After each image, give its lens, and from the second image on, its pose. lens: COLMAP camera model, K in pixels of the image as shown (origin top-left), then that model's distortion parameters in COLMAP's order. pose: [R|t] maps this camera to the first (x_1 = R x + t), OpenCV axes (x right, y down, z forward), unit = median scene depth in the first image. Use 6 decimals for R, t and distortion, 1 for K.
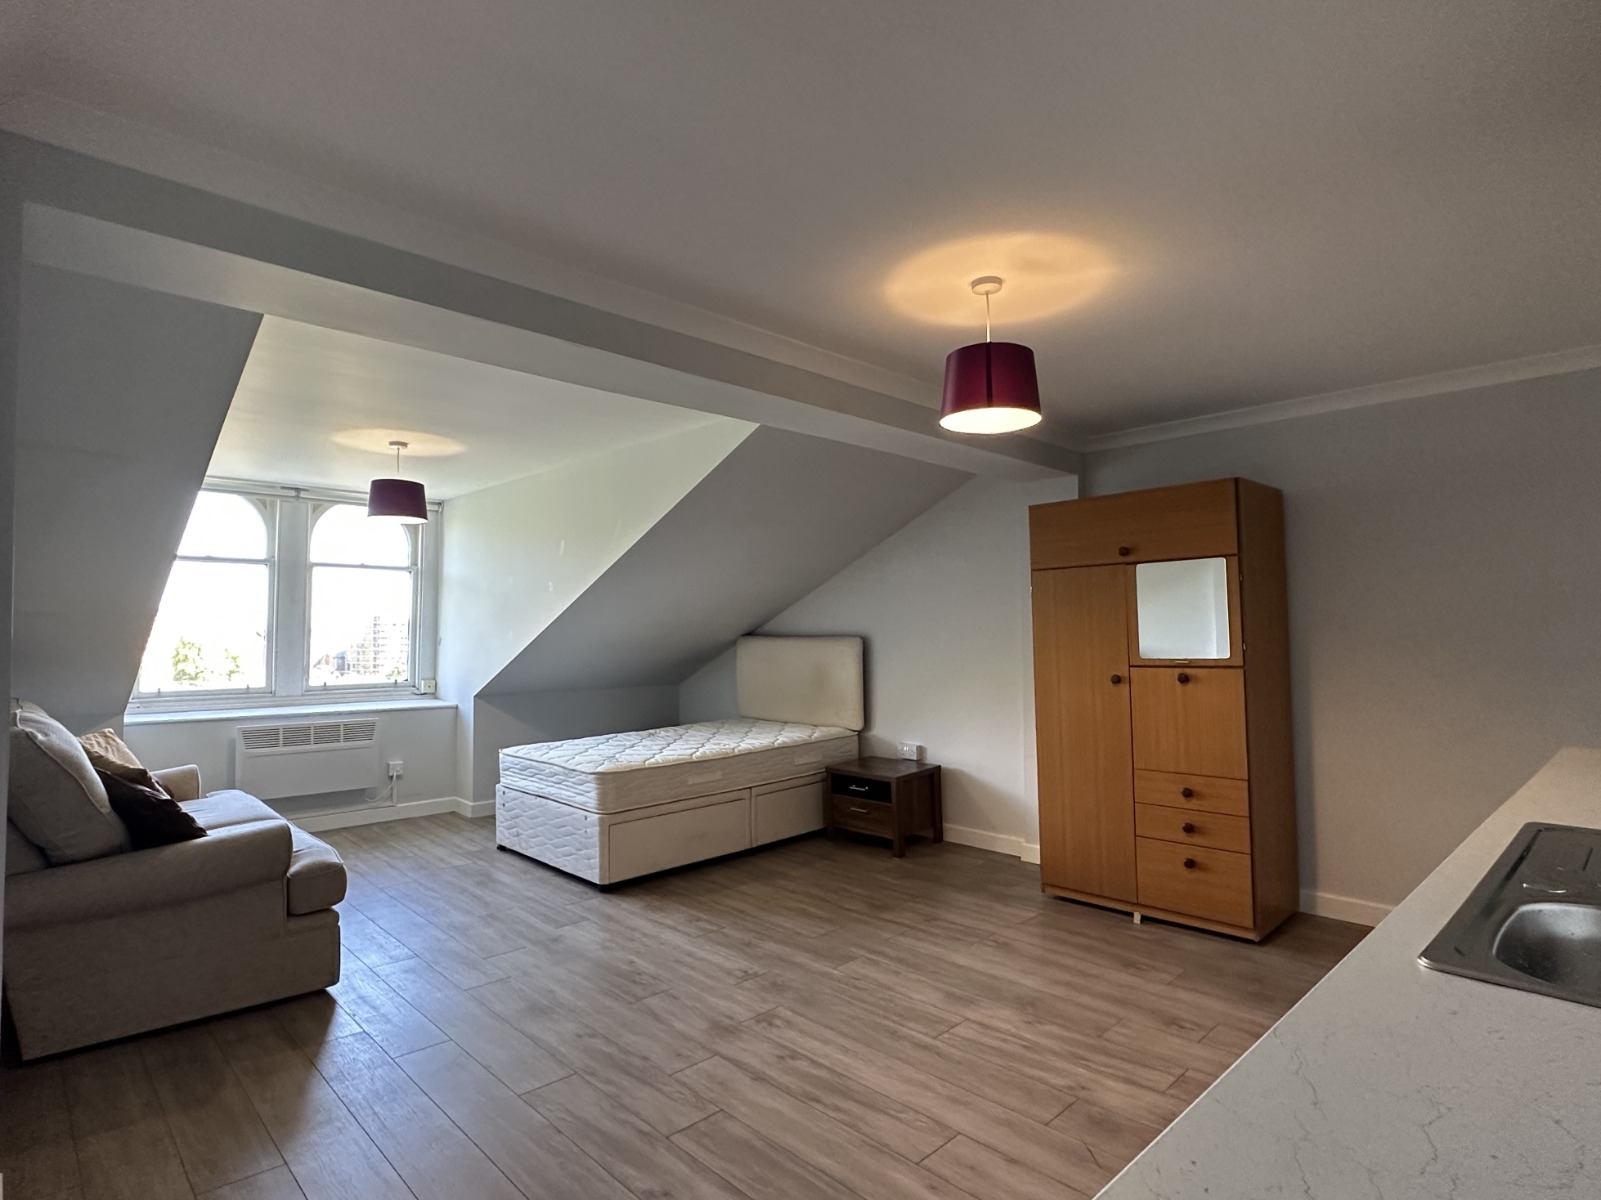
lens RADIAL K [[841.9, 0, 794.8], [0, 841.9, 593.8], [0, 0, 1]] dist [-0.002080, 0.000448]
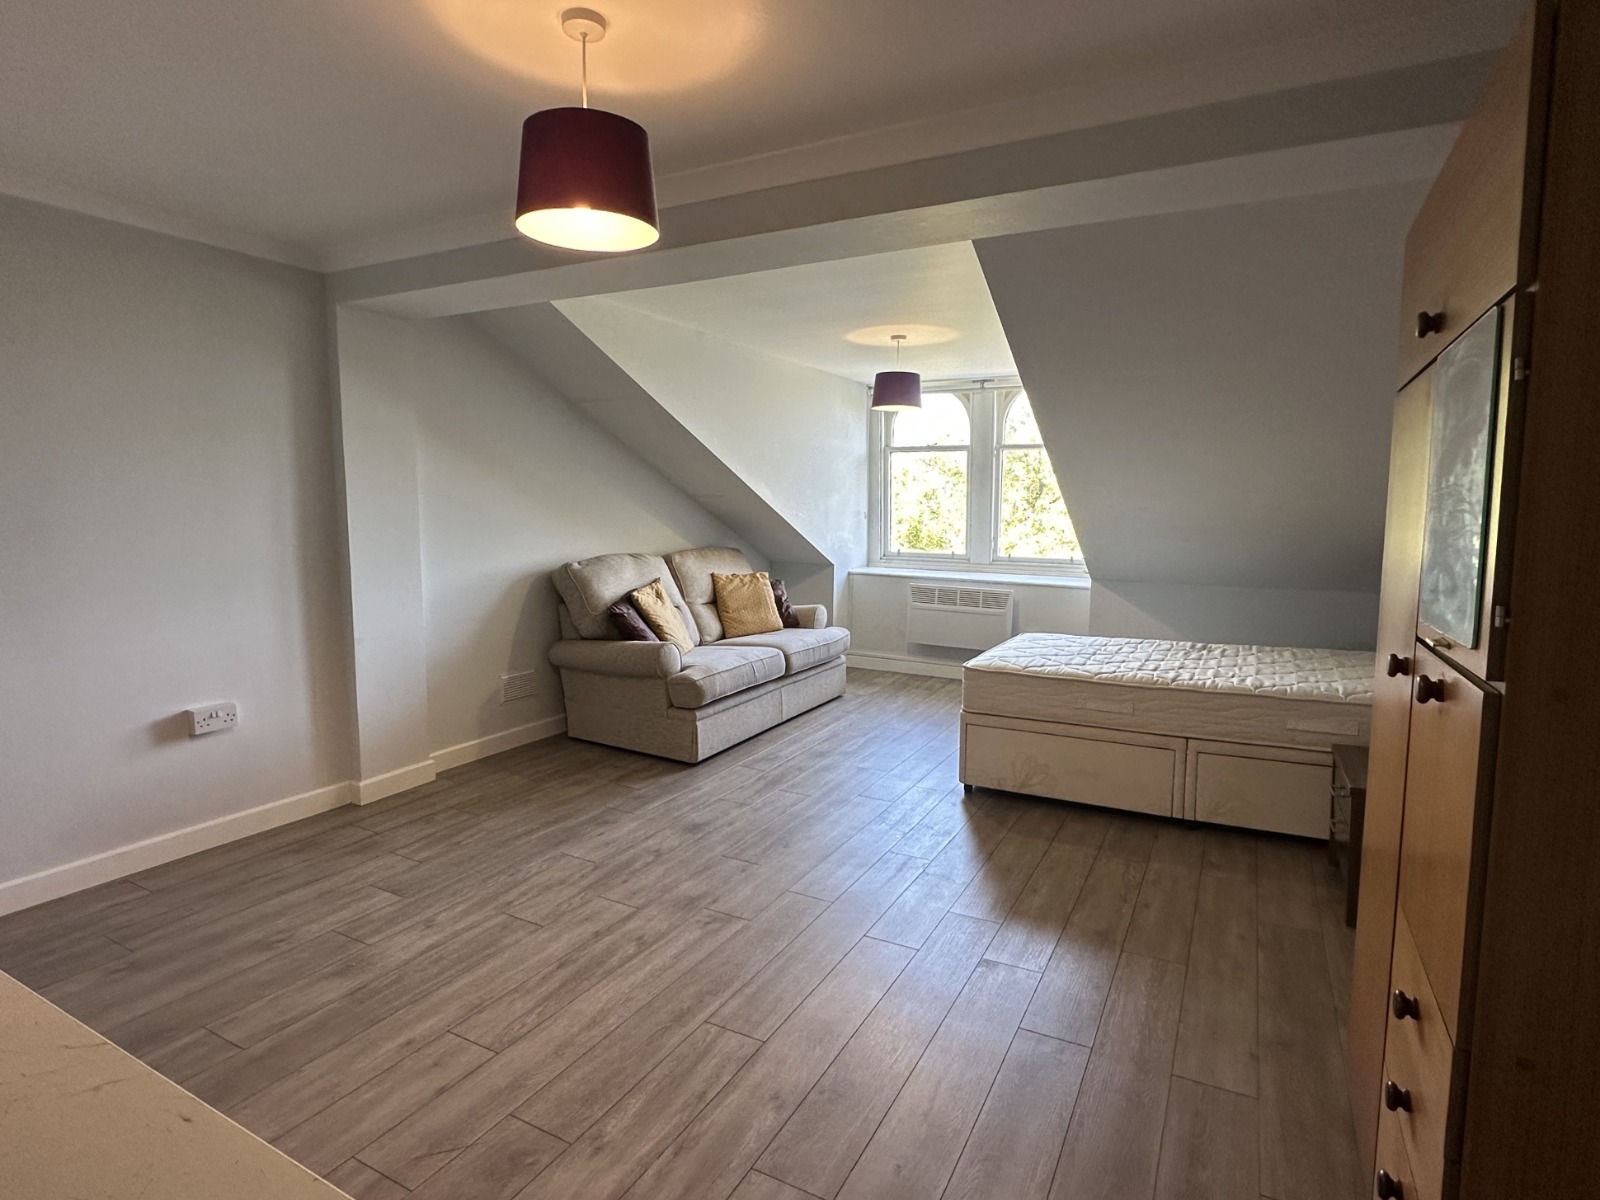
lens RADIAL K [[841.3, 0, 789.6], [0, 841.3, 596.9], [0, 0, 1]] dist [-0.002080, 0.000448]
pose [[0.301339, 0.114576, -0.946608, 0.719115], [0.035250, 0.990737, 0.131139, 0.008946], [0.952865, -0.072885, 0.294509, 0.676271]]
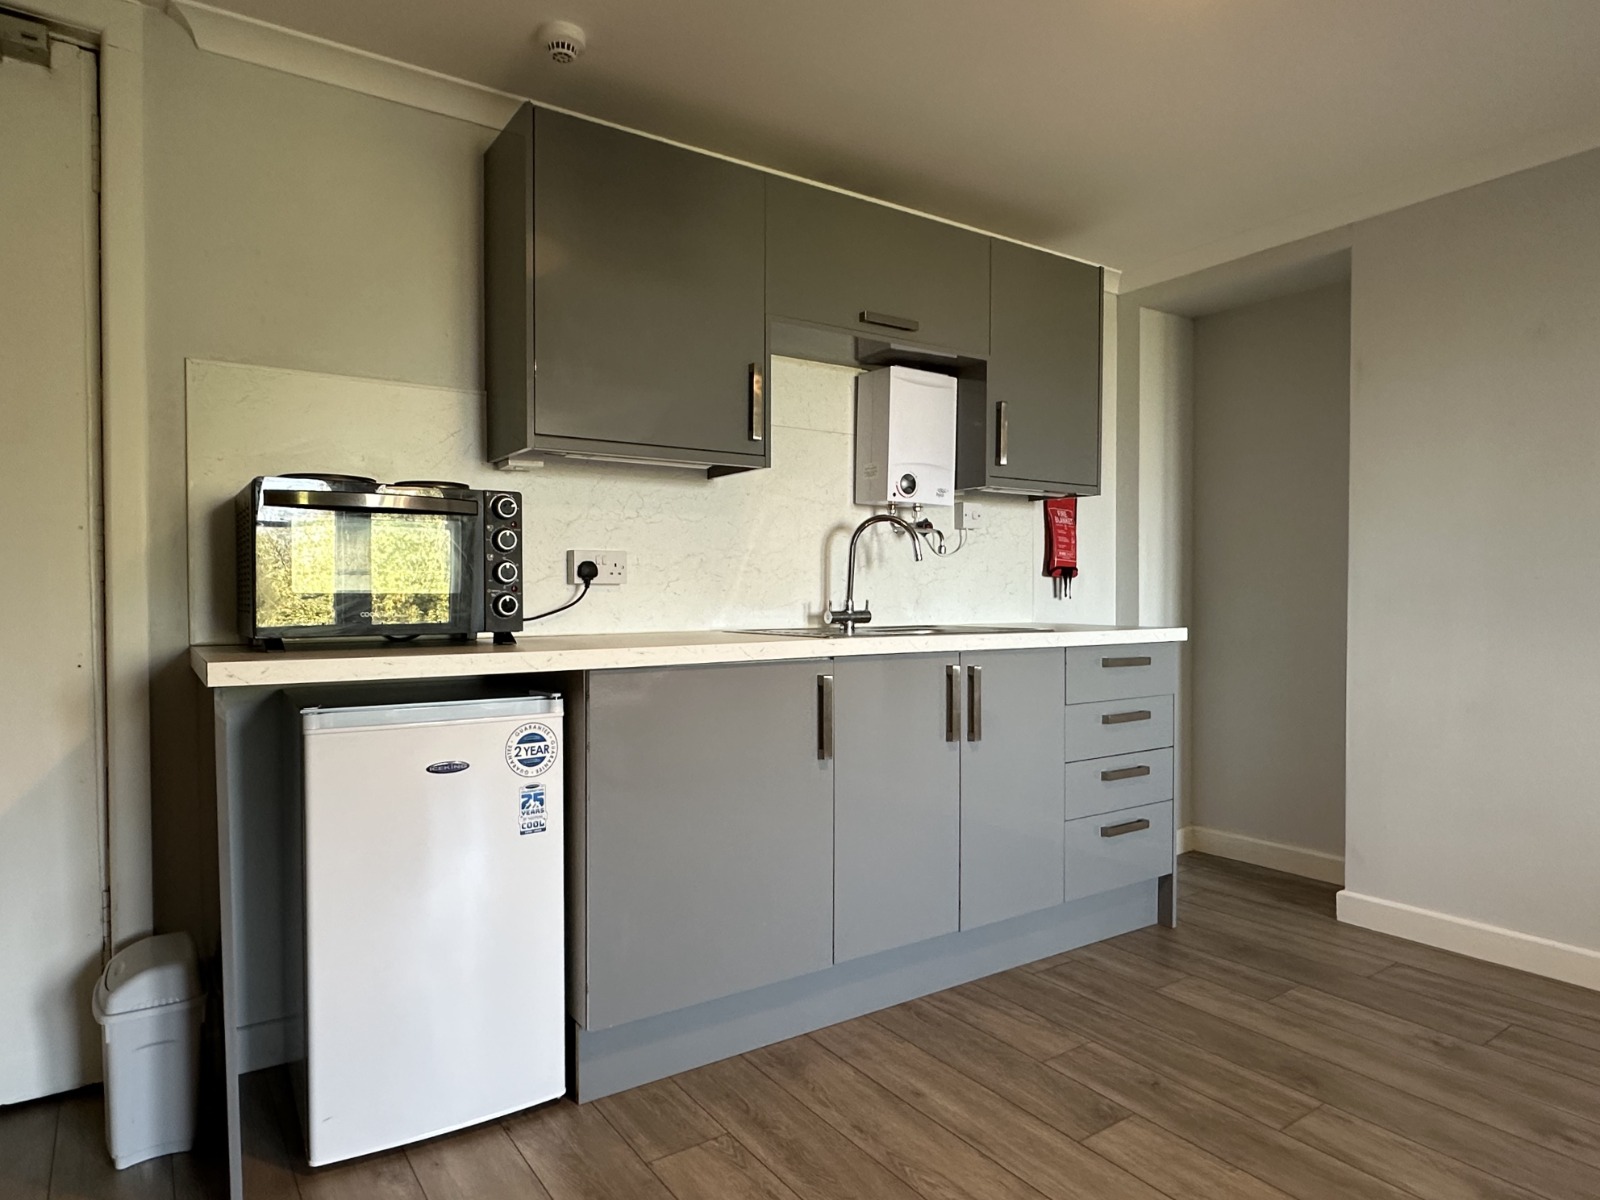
lens RADIAL K [[952.6, 0, 799.0], [0, 952.6, 602.7], [0, 0, 1]] dist [-0.001061, 0.000259]
pose [[-0.987027, 0.006504, 0.160421, 0.254553], [0.000113, 0.999207, -0.039815, 0.109023], [-0.160552, -0.039280, -0.986245, 1.063921]]
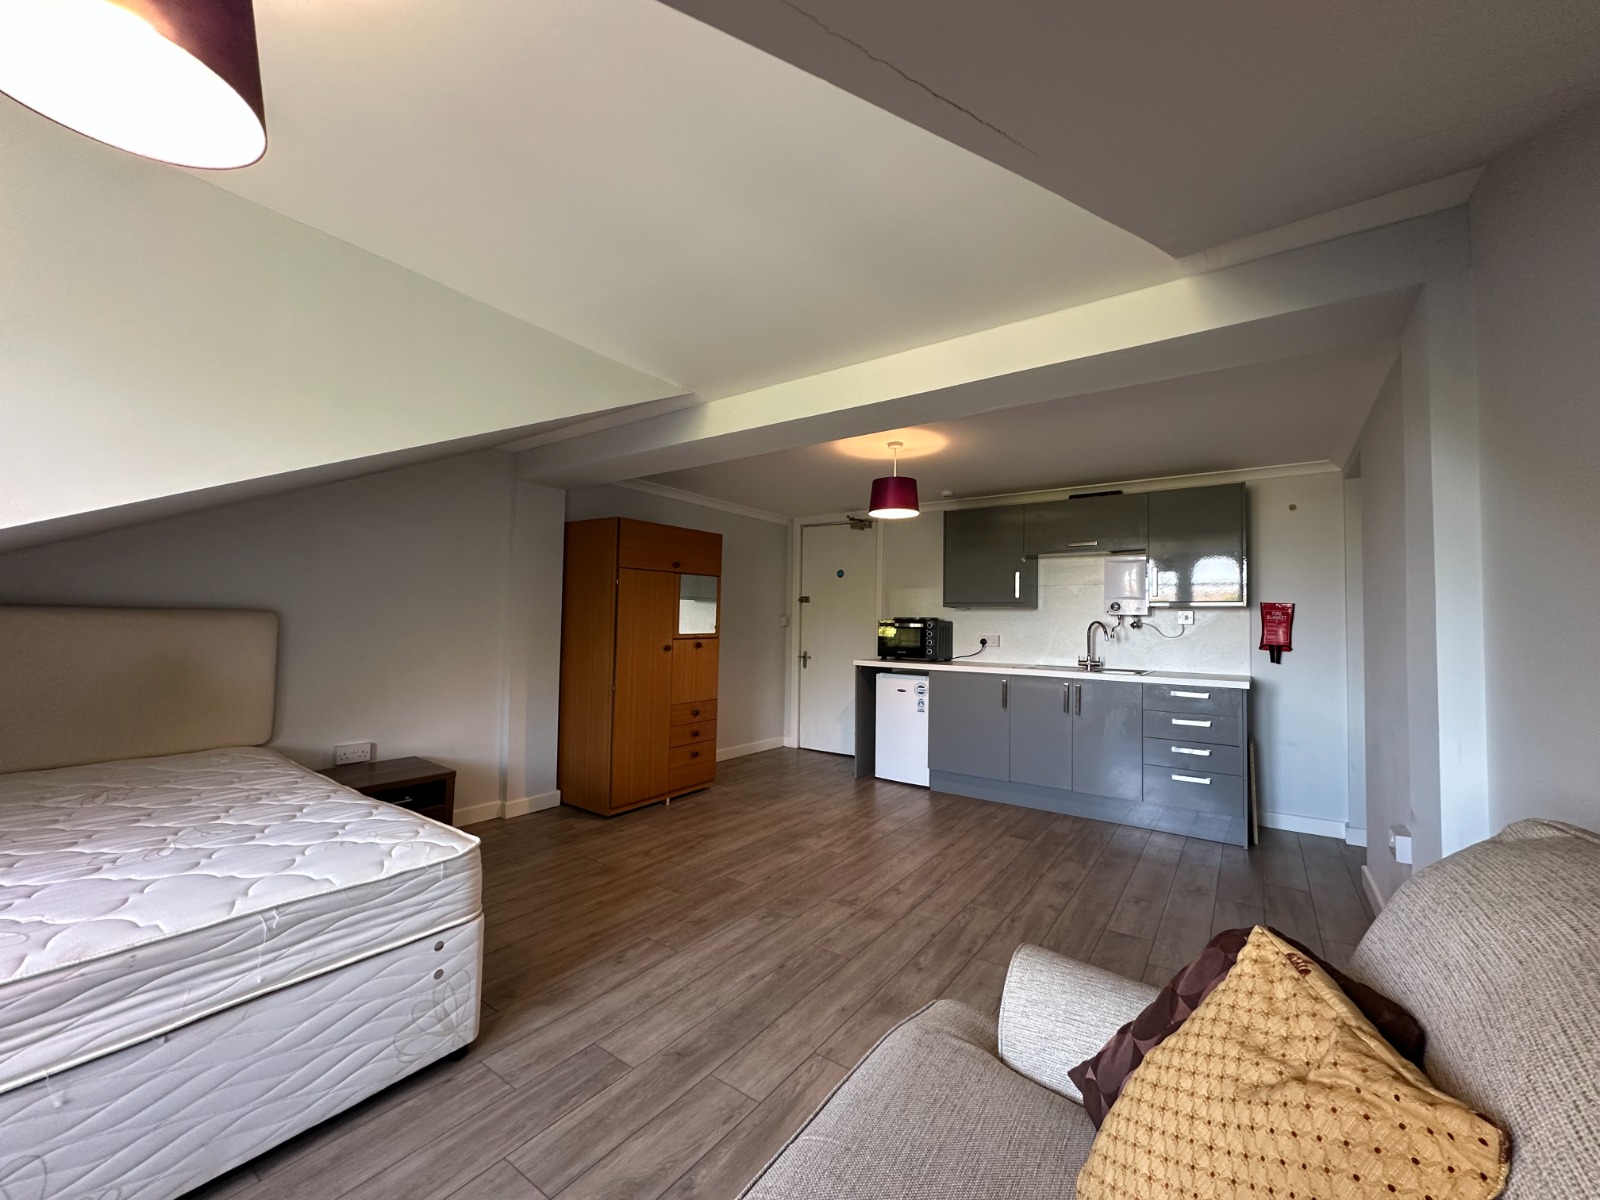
lens RADIAL K [[640.9, 0, 805.6], [0, 640.9, 597.2], [0, 0, 1]] dist [0.001649, 0.000172]
pose [[-0.194402, 0.043310, 0.979965, -0.871507], [-0.066002, 0.996183, -0.057120, 0.065500], [-0.978699, -0.075784, -0.190802, 1.075164]]
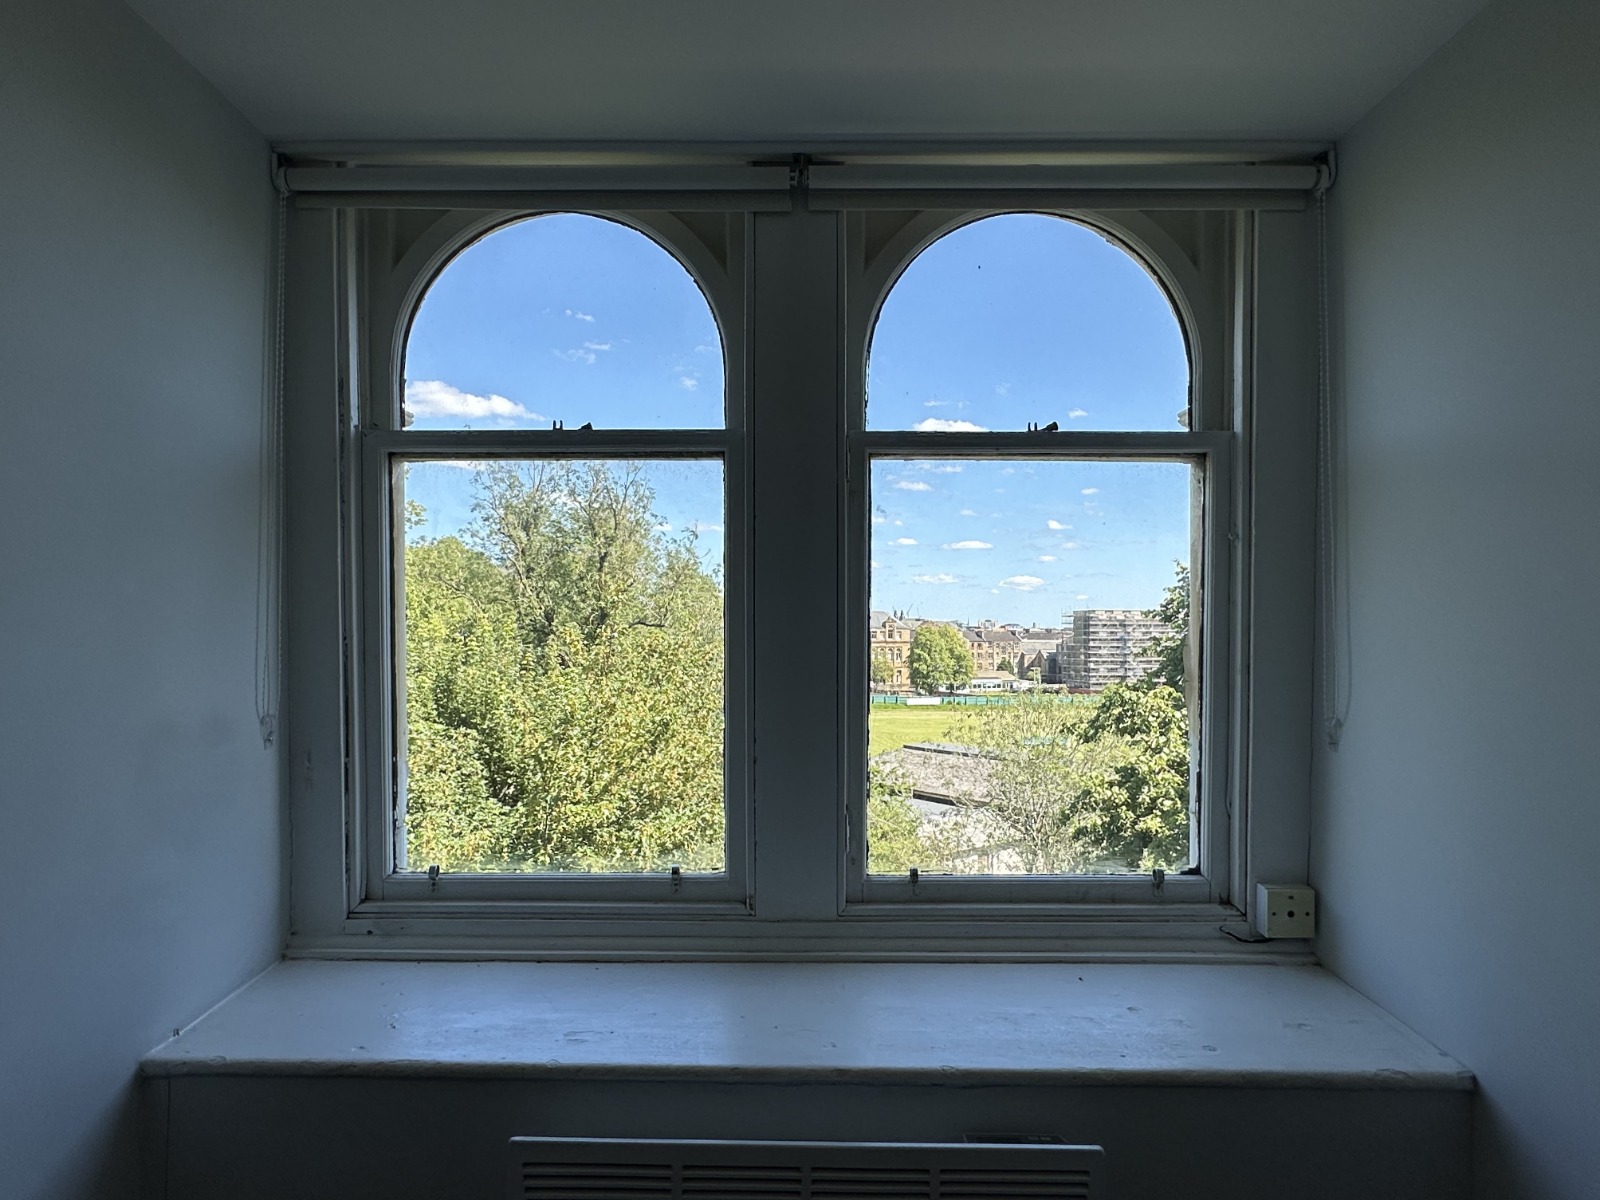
lens RADIAL K [[952.6, 0, 797.8], [0, 952.6, 605.7], [0, 0, 1]] dist [-0.001061, 0.000259]
pose [[0.728137, -0.015221, -0.685263, -0.644358], [0.025928, 0.999650, 0.005347, 0.028702], [0.684941, -0.021661, 0.728276, 1.299403]]
